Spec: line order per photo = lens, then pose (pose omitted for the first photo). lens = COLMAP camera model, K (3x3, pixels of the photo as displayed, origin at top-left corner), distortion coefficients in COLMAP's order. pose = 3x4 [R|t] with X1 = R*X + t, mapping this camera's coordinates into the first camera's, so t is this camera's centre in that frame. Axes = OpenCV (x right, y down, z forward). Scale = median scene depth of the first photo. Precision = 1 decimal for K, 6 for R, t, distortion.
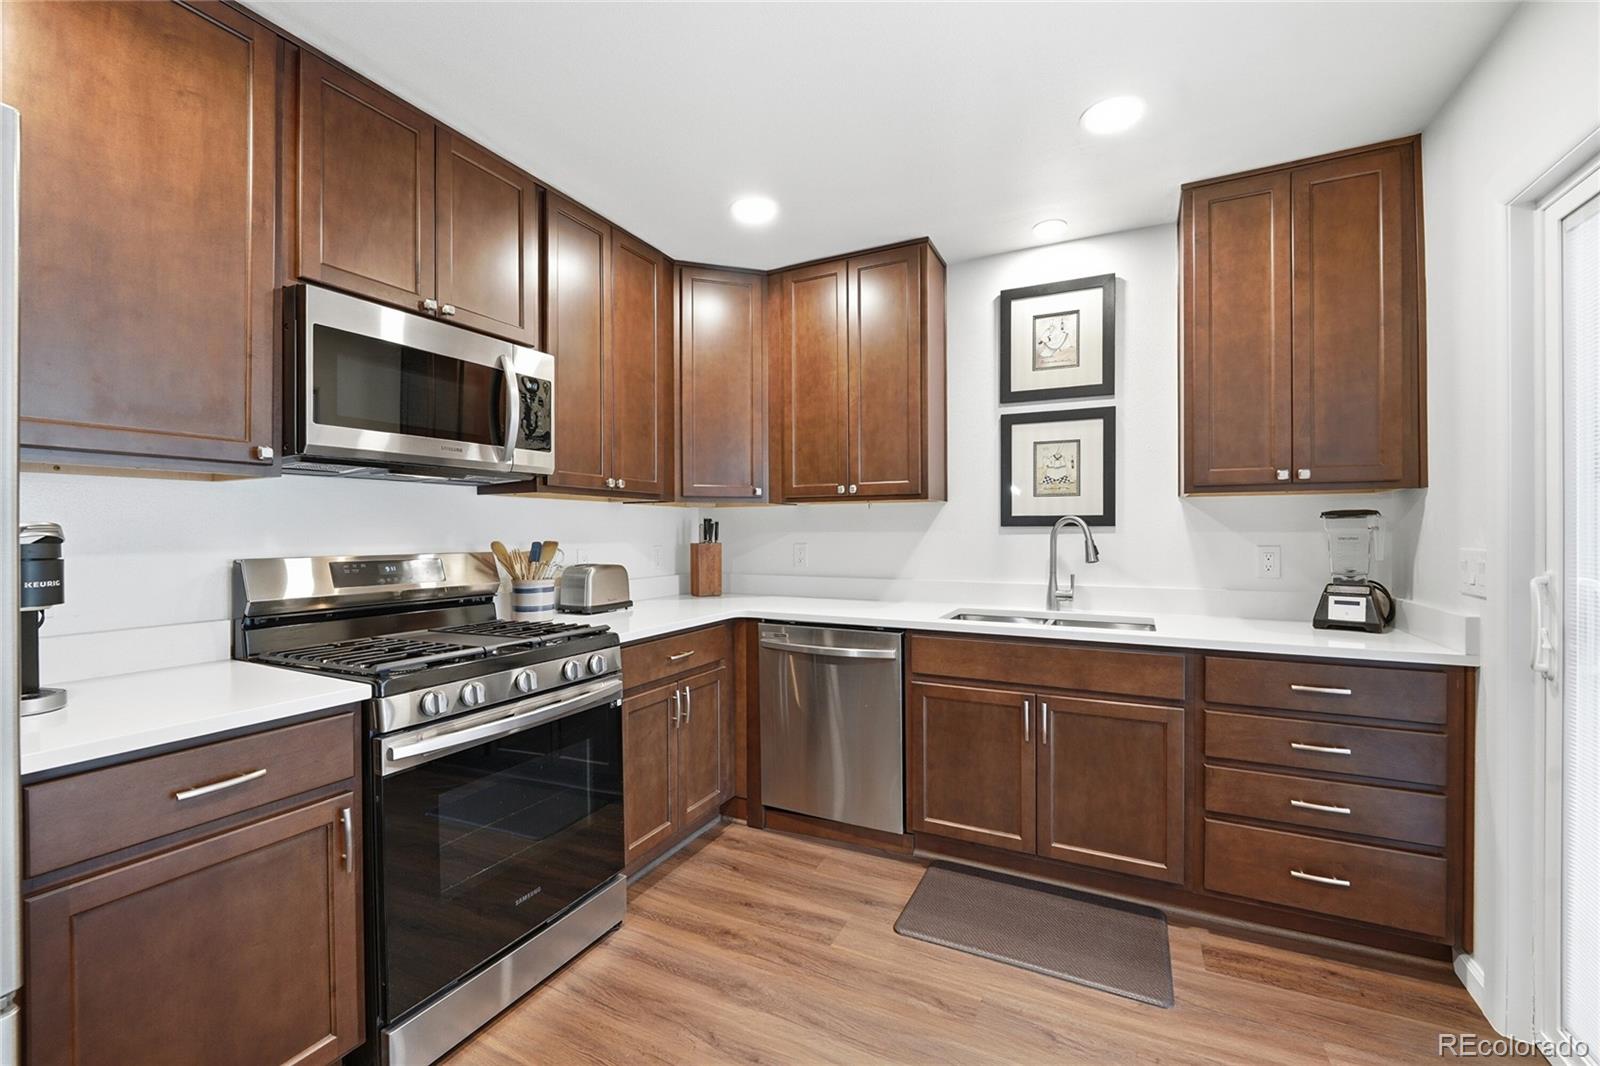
lens RADIAL K [[658.0, 0, 788.3], [0, 658.0, 533.6], [0, 0, 1]] dist [-0.011324, -0.000174]
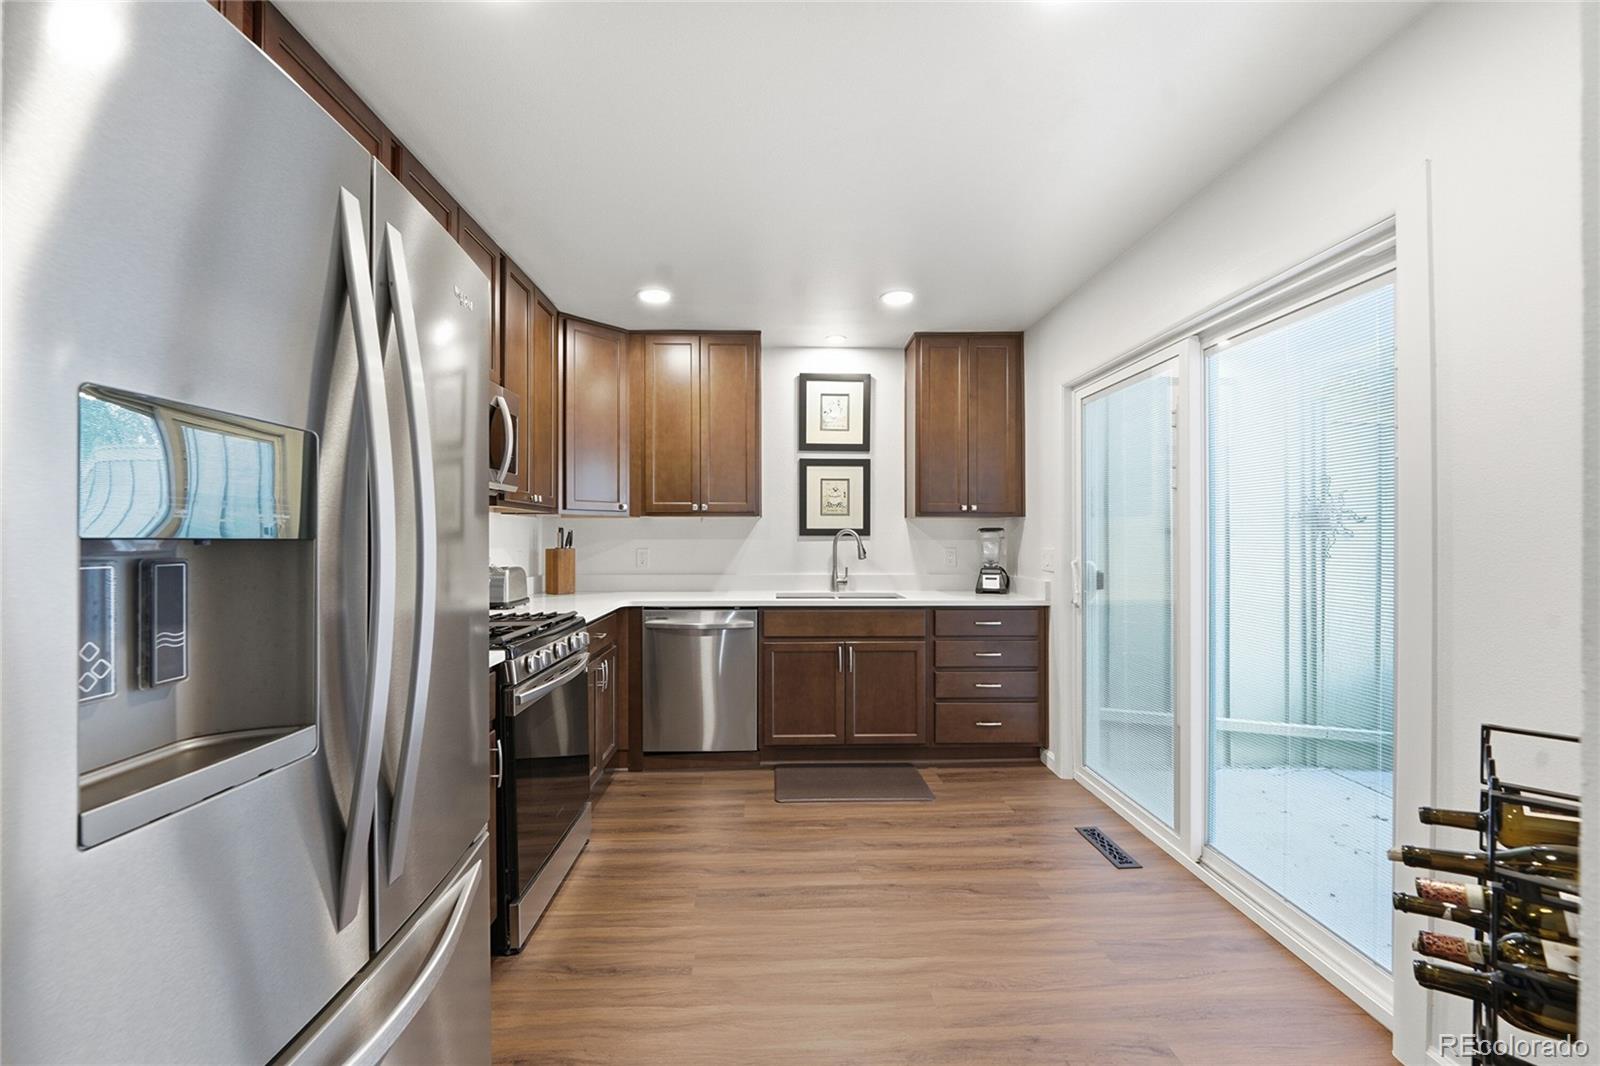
lens RADIAL K [[637.3, 0, 787.4], [0, 637.3, 536.9], [0, 0, 1]] dist [-0.012326, -0.000094]
pose [[0.878304, 0.004316, 0.478082, -0.418262], [-0.001276, 0.999977, -0.006682, 0.001511], [-0.478100, 0.005259, 0.878290, -0.246609]]
